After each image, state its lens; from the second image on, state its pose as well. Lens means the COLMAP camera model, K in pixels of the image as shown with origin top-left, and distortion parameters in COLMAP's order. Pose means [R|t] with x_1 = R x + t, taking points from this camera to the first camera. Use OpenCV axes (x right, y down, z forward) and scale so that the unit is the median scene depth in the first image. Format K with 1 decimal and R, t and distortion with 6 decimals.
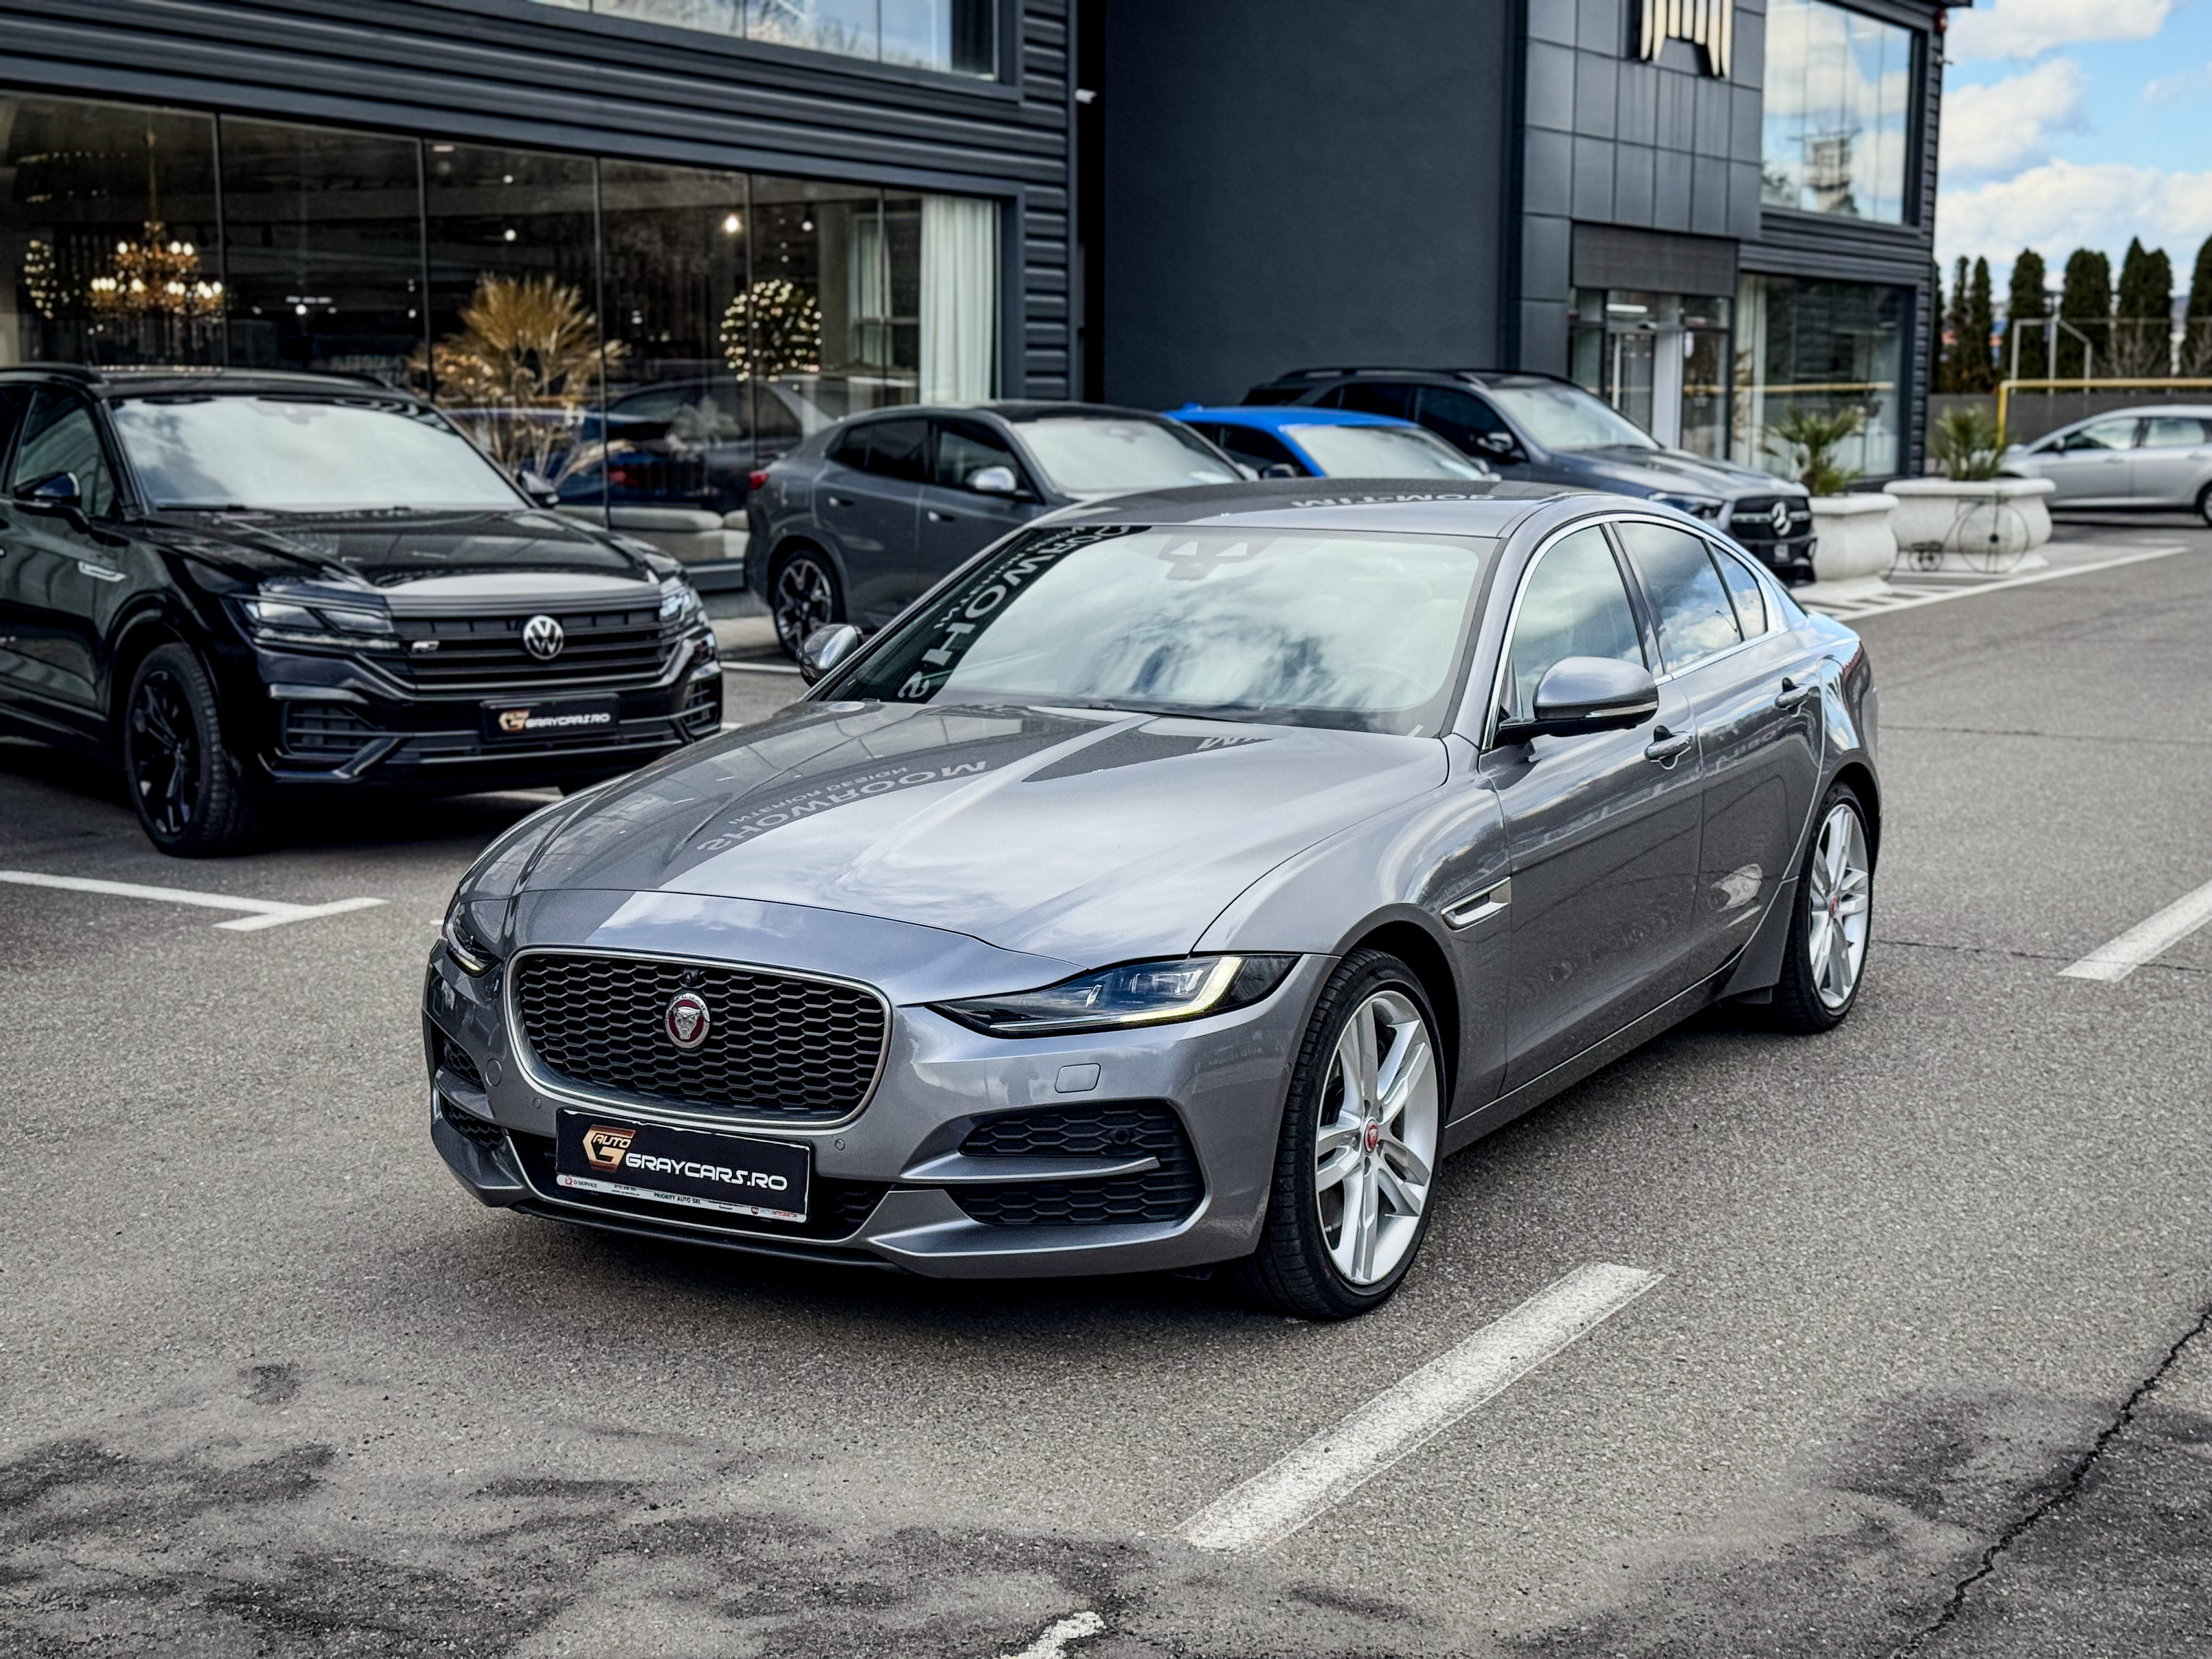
lens RADIAL K [[3098.2, 0, 1090.9], [0, 3098.2, 814.3], [0, 0, 1]] dist [0.106235, 0.000000]
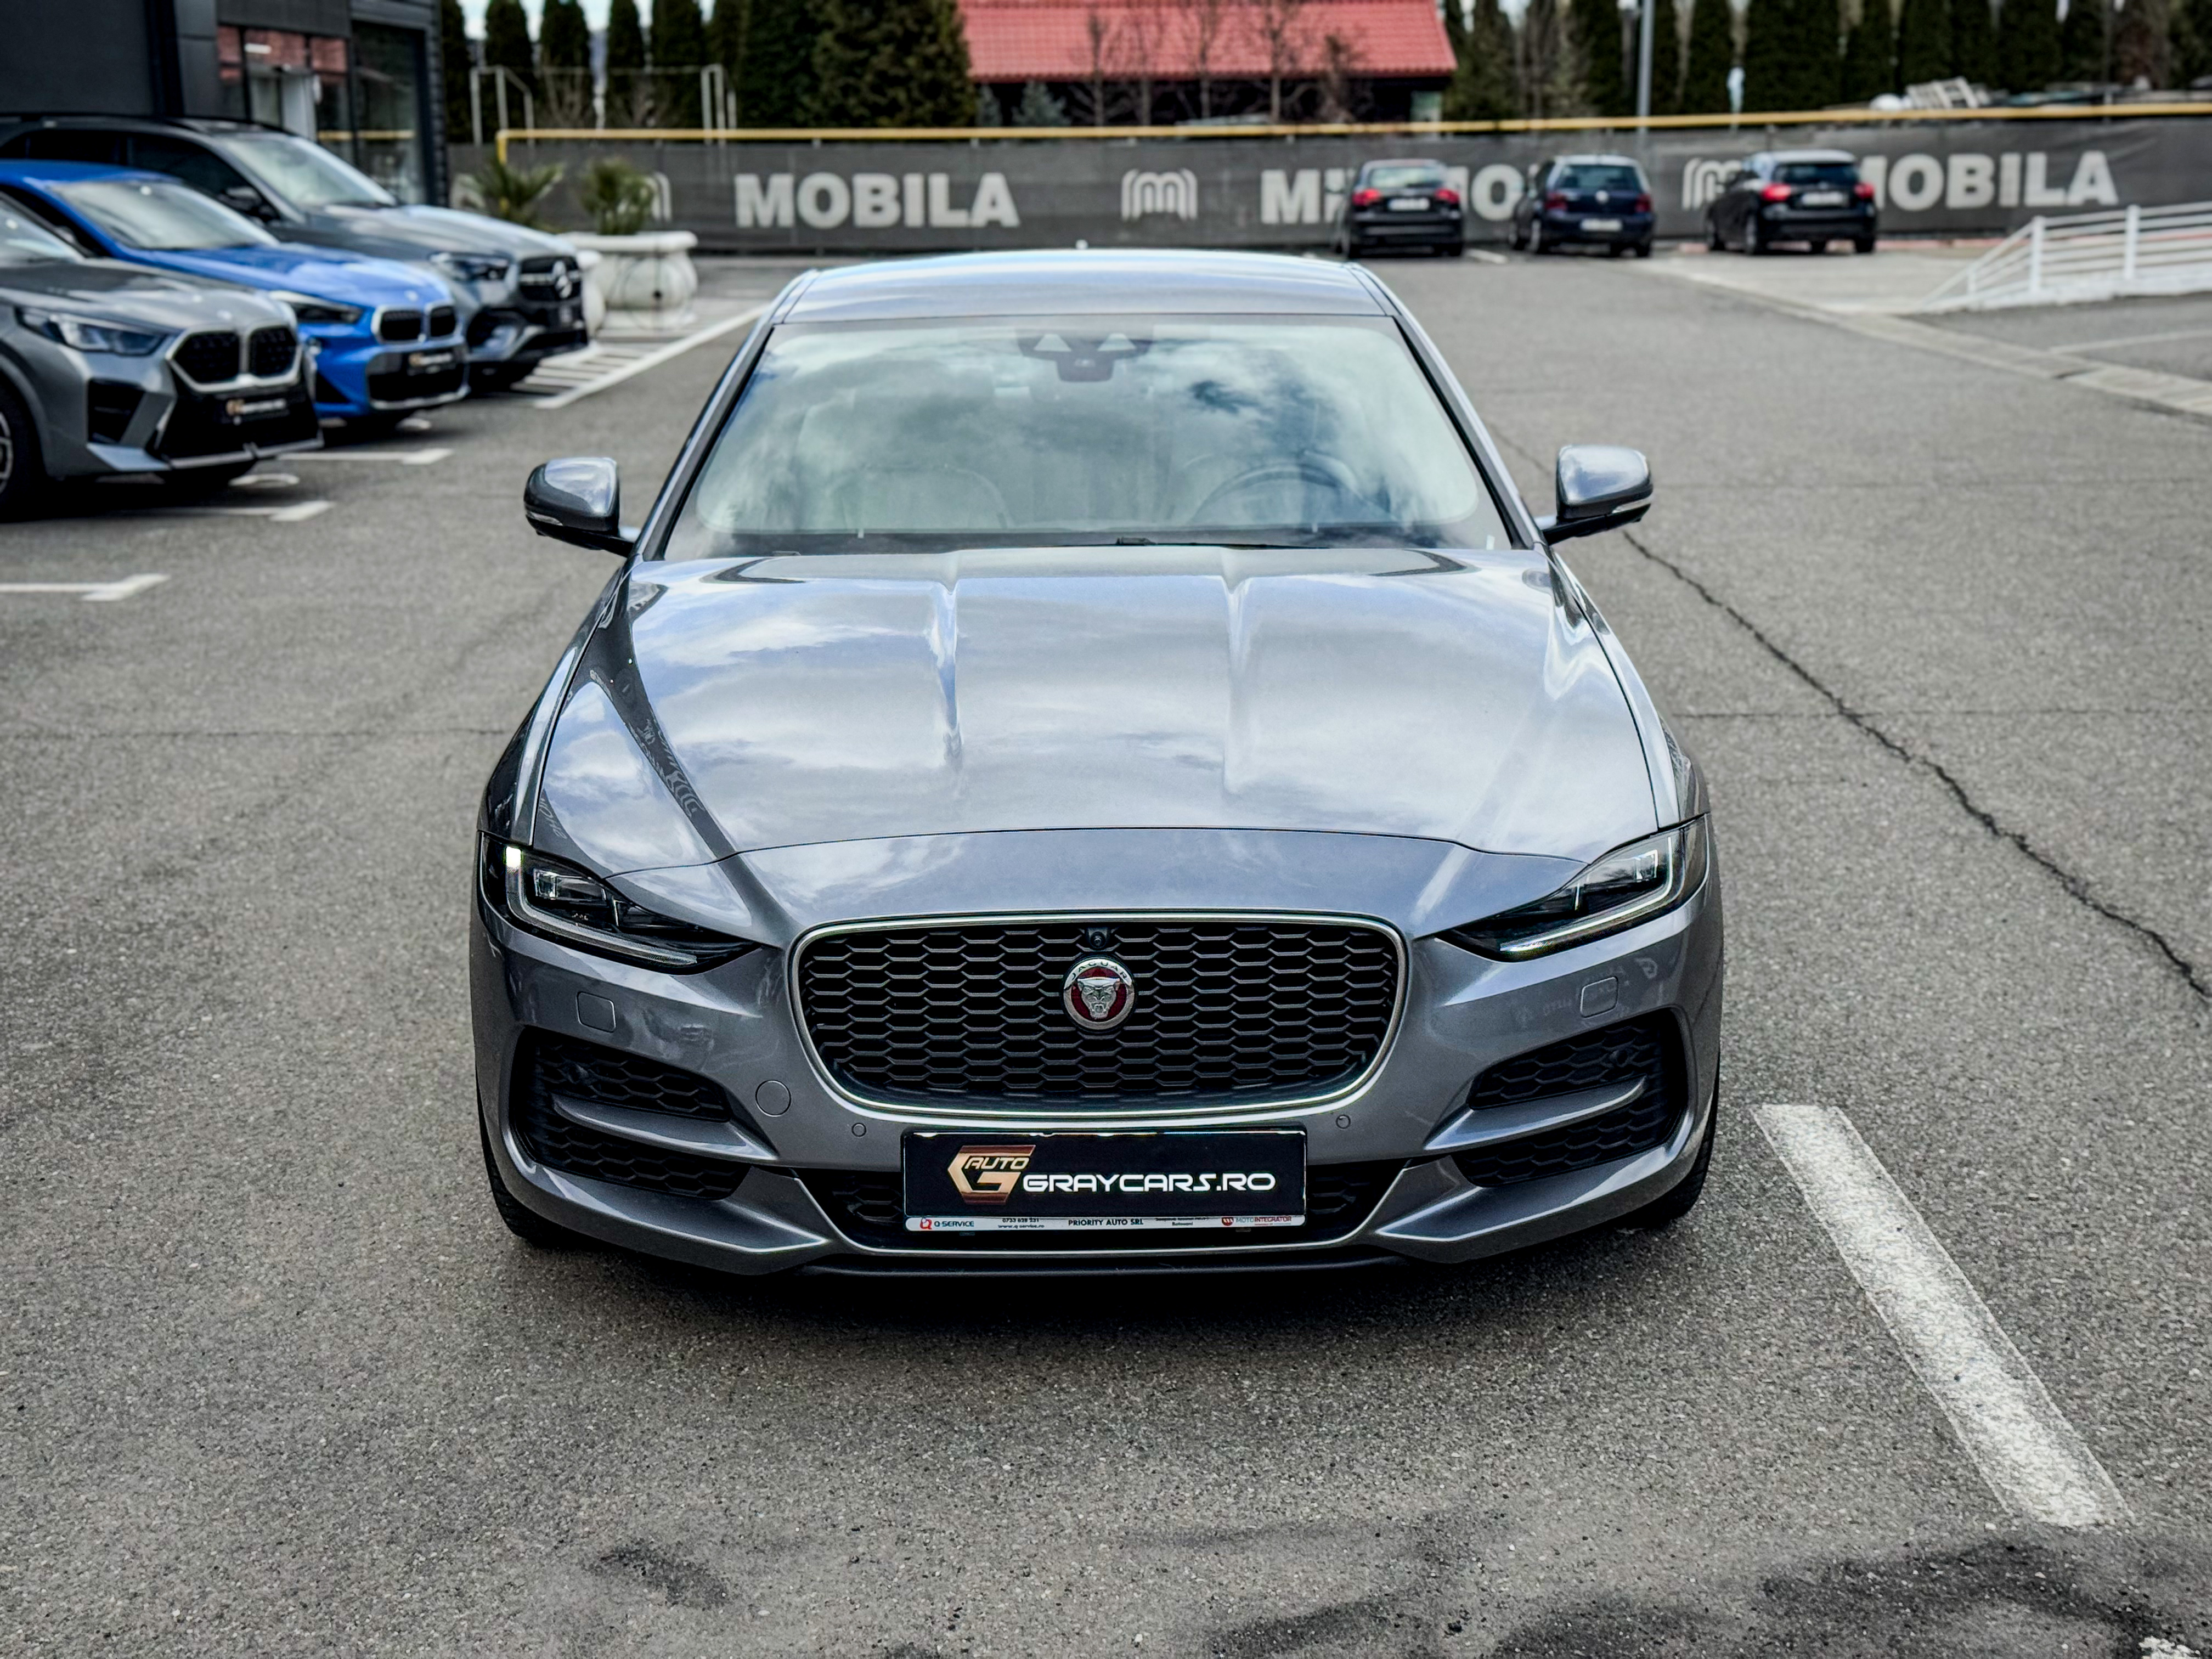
lens RADIAL K [[3098.2, 0, 1102.5], [0, 3098.2, 843.5], [0, 0, 1]] dist [0.106235, 0.000000]
pose [[0.864112, -0.120686, 0.488616, -0.495385], [0.078095, 0.991218, 0.106716, -0.051771], [-0.497204, -0.054056, 0.865948, 0.335125]]
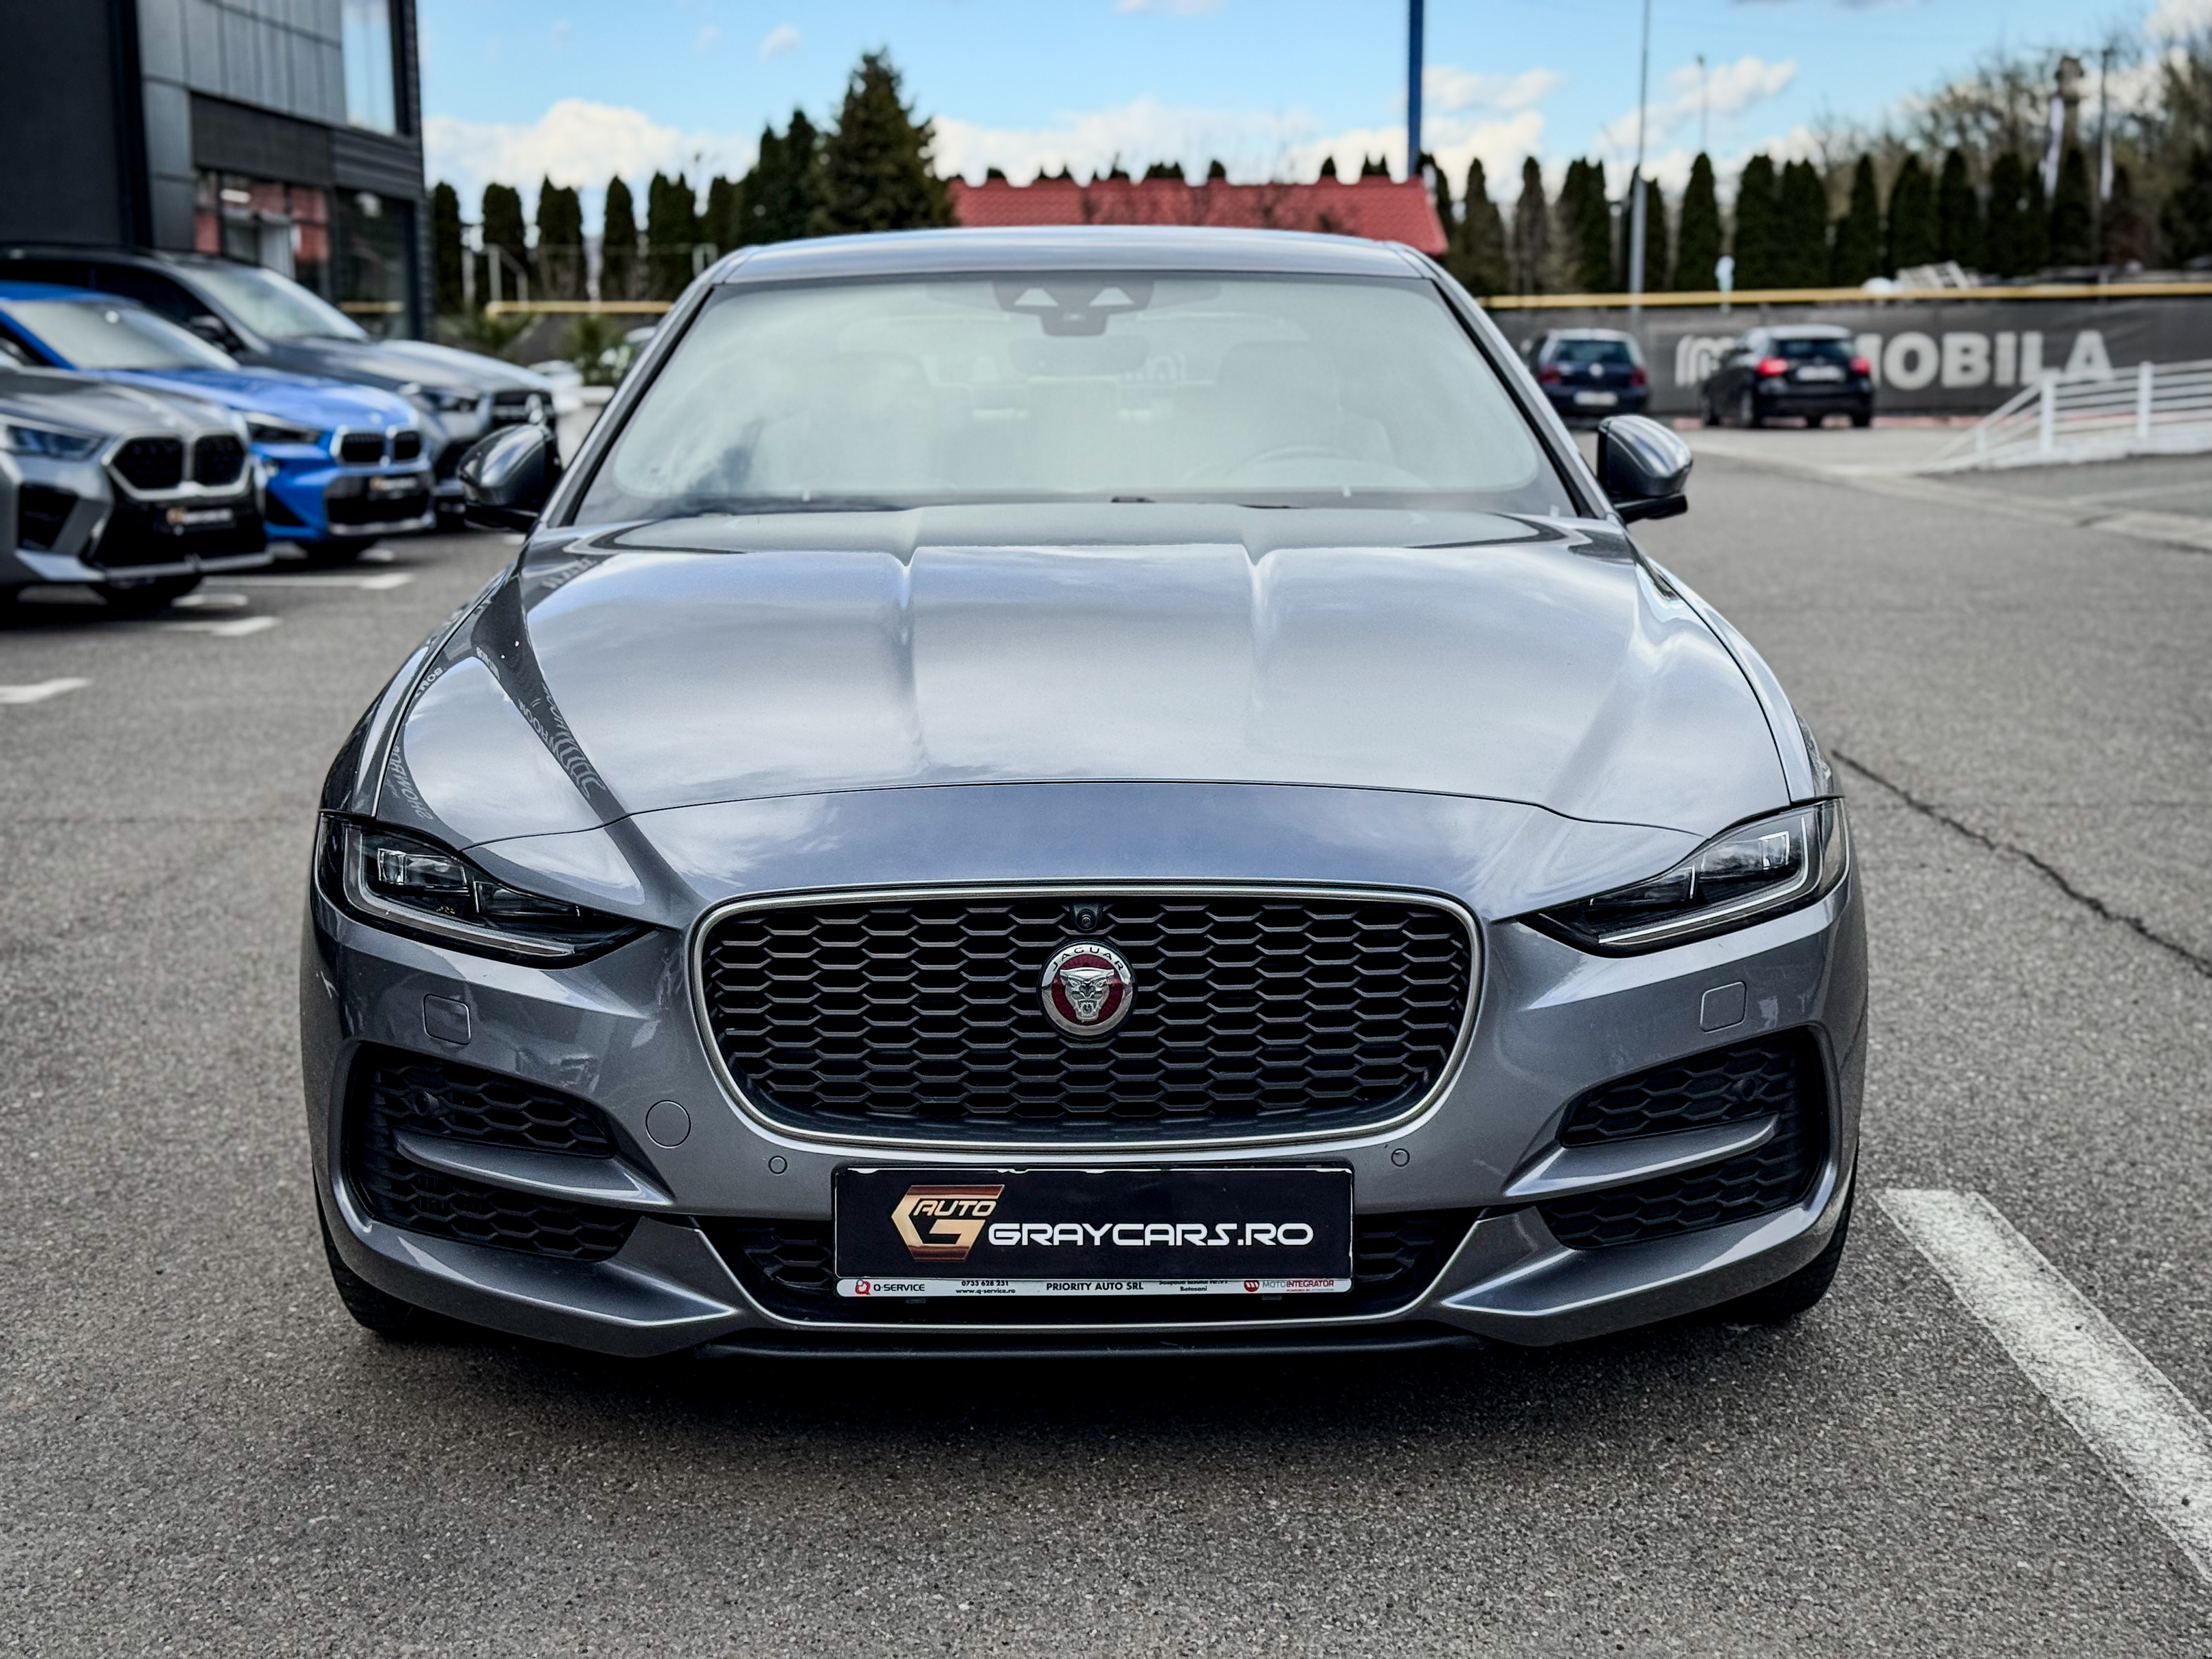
lens RADIAL K [[3098.2, 0, 1094.1], [0, 3098.2, 825.9], [0, 0, 1]] dist [0.106235, 0.000000]
pose [[0.864153, -0.083067, 0.496326, -0.419550], [0.073345, 0.996540, 0.039085, 0.011633], [-0.497856, 0.002628, 0.867256, 0.477188]]
